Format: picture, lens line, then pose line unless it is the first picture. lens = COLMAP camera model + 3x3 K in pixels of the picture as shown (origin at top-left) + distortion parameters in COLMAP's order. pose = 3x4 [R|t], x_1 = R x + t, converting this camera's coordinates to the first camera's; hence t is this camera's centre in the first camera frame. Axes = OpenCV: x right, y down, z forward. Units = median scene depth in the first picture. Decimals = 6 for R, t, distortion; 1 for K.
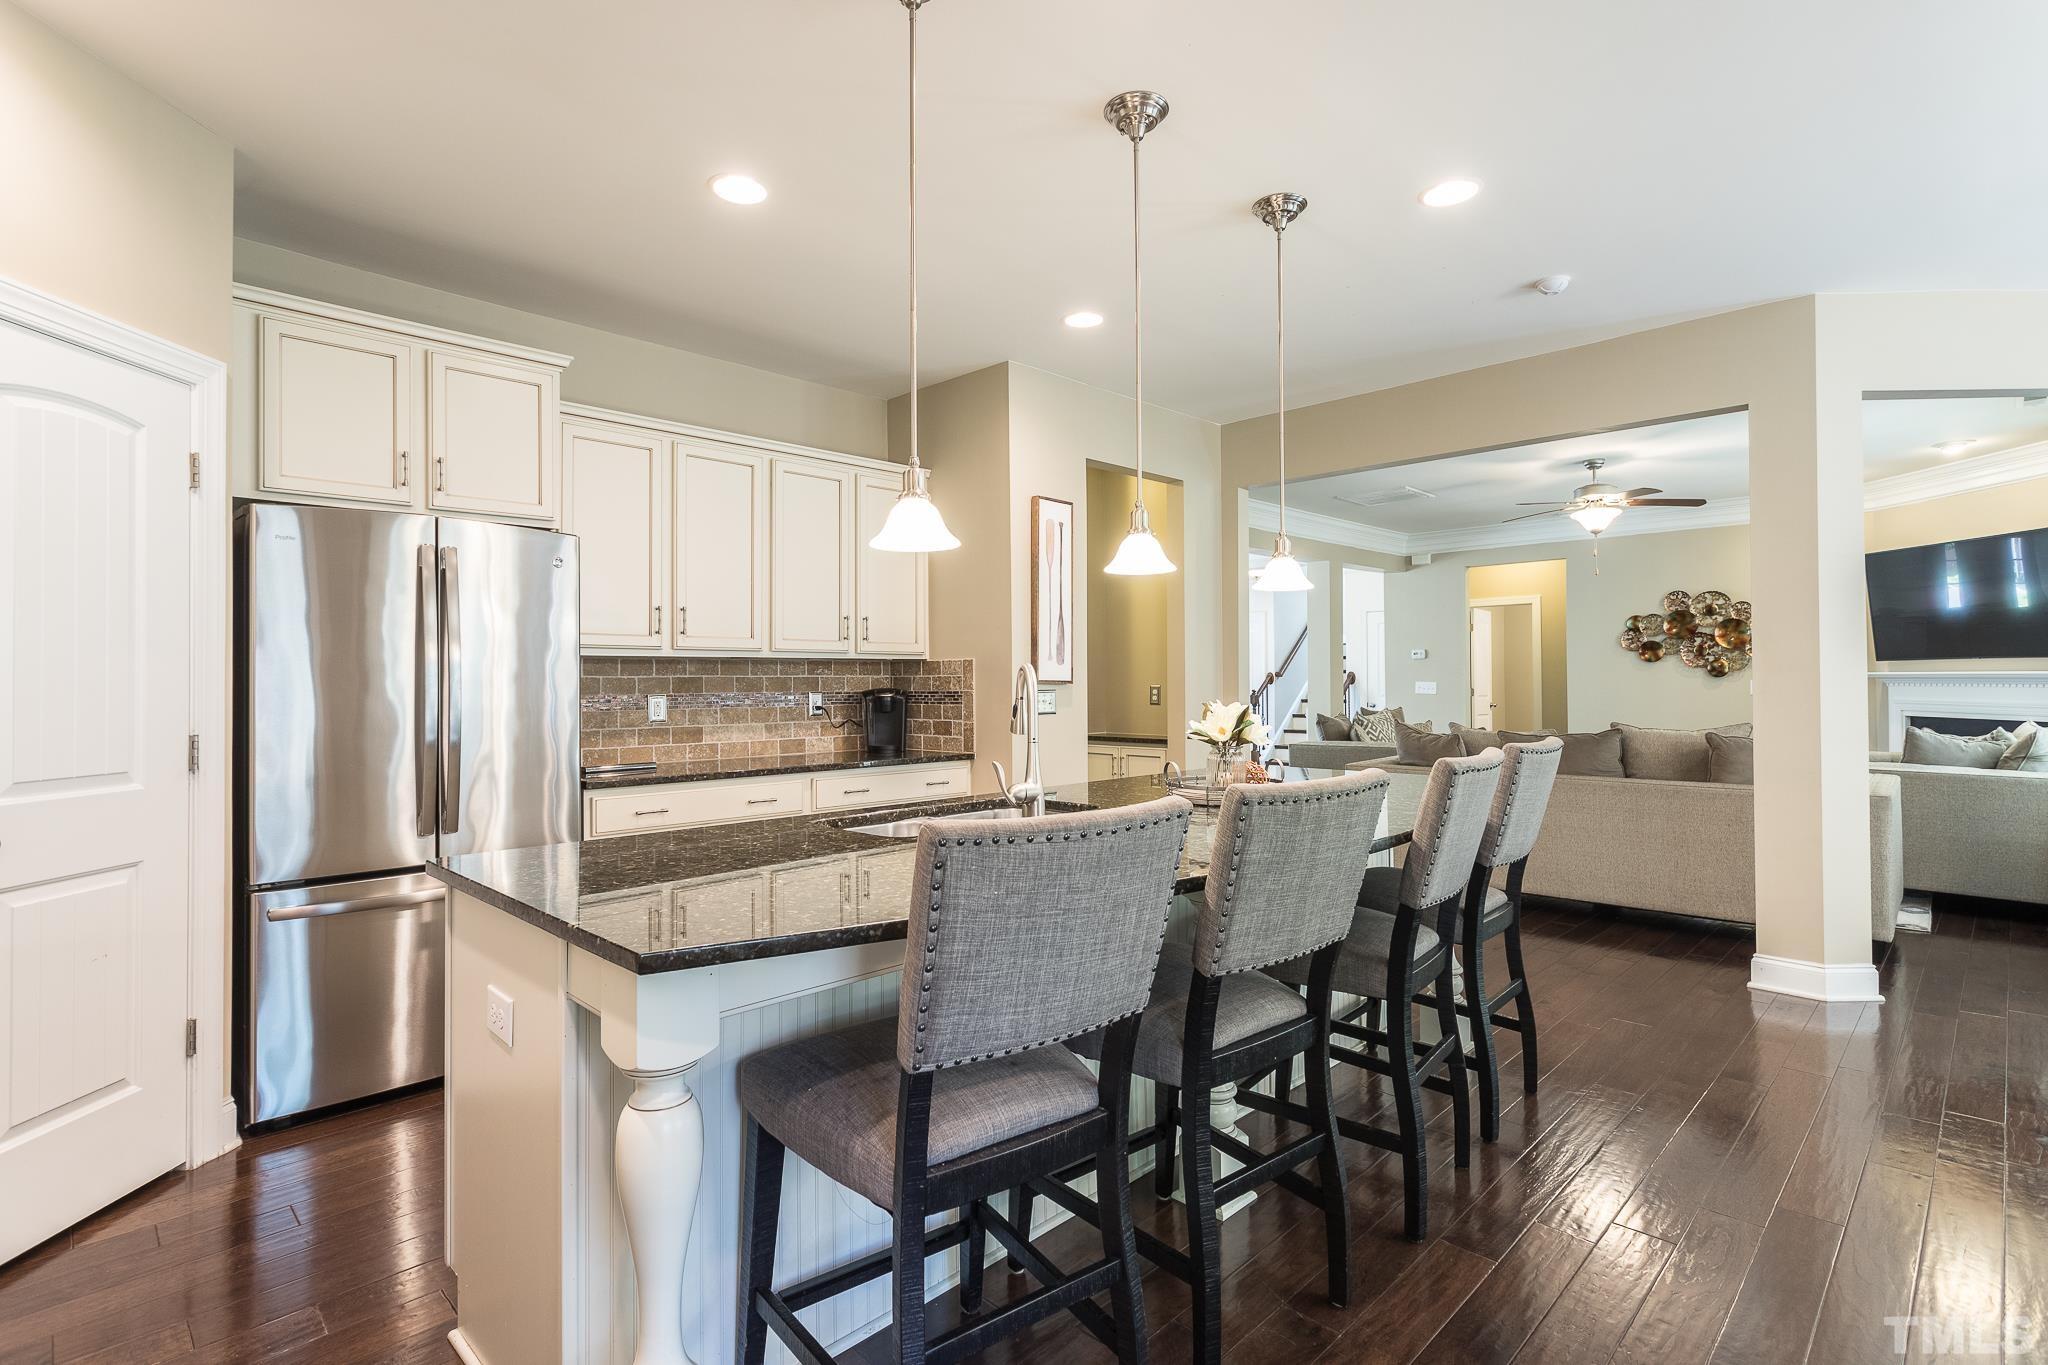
lens RADIAL K [[984.7, 0, 1020.5], [0, 984.7, 694.2], [0, 0, 1]] dist [0.002610, 0.002184]
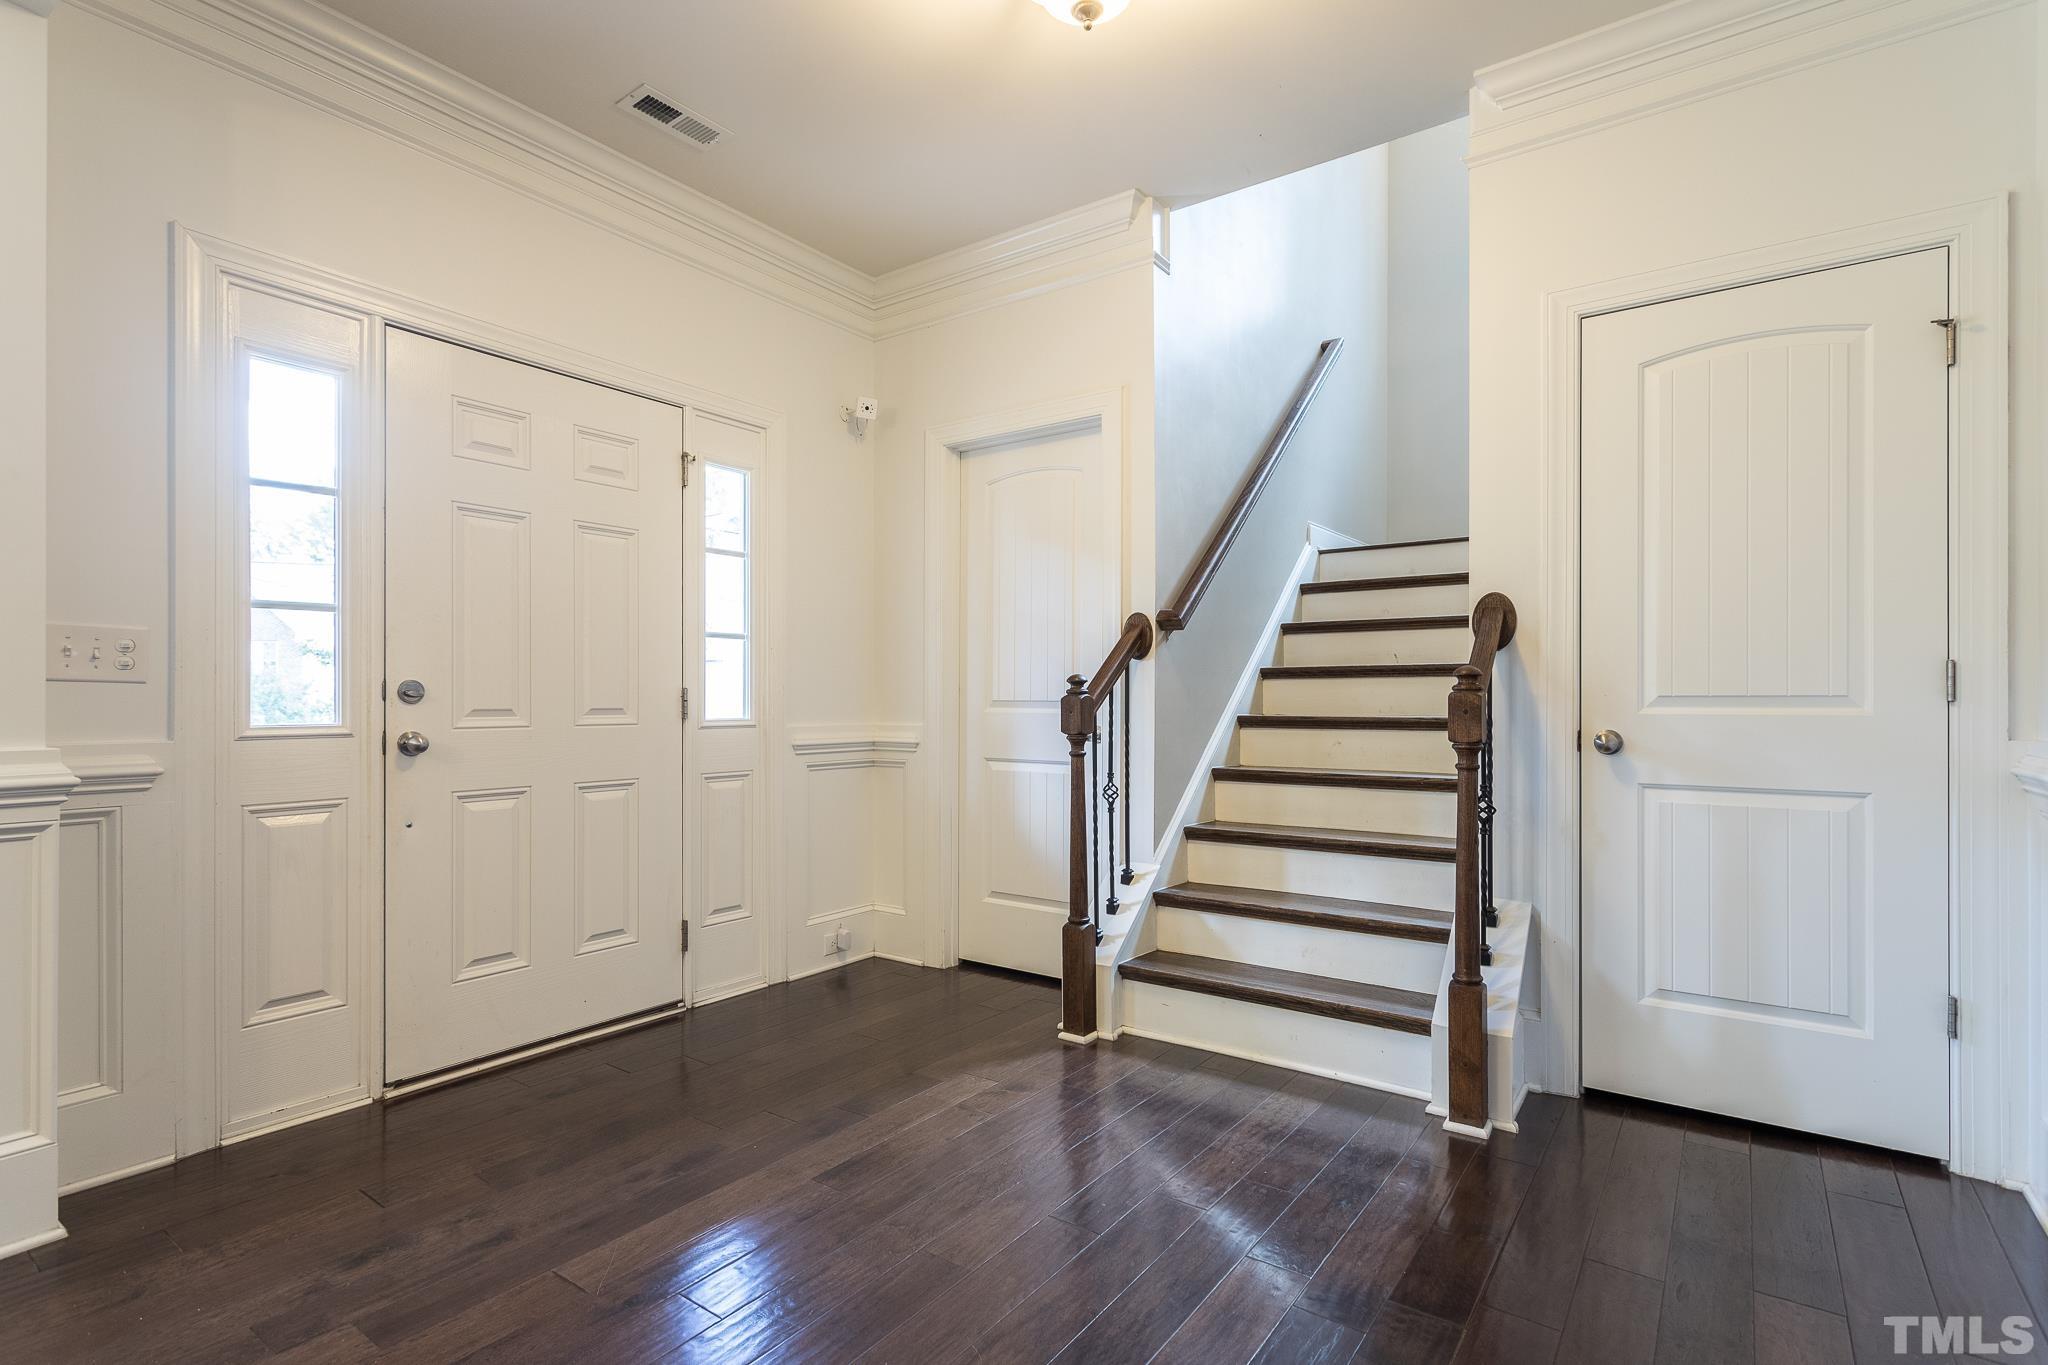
lens RADIAL K [[984.7, 0, 1025.5], [0, 984.7, 689.2], [0, 0, 1]] dist [0.002610, 0.002184]
pose [[0.986956, 0.006925, 0.160843, 0.182621], [-0.004065, 0.999828, -0.018102, 0.002892], [-0.160941, 0.017213, 0.986814, 0.749554]]
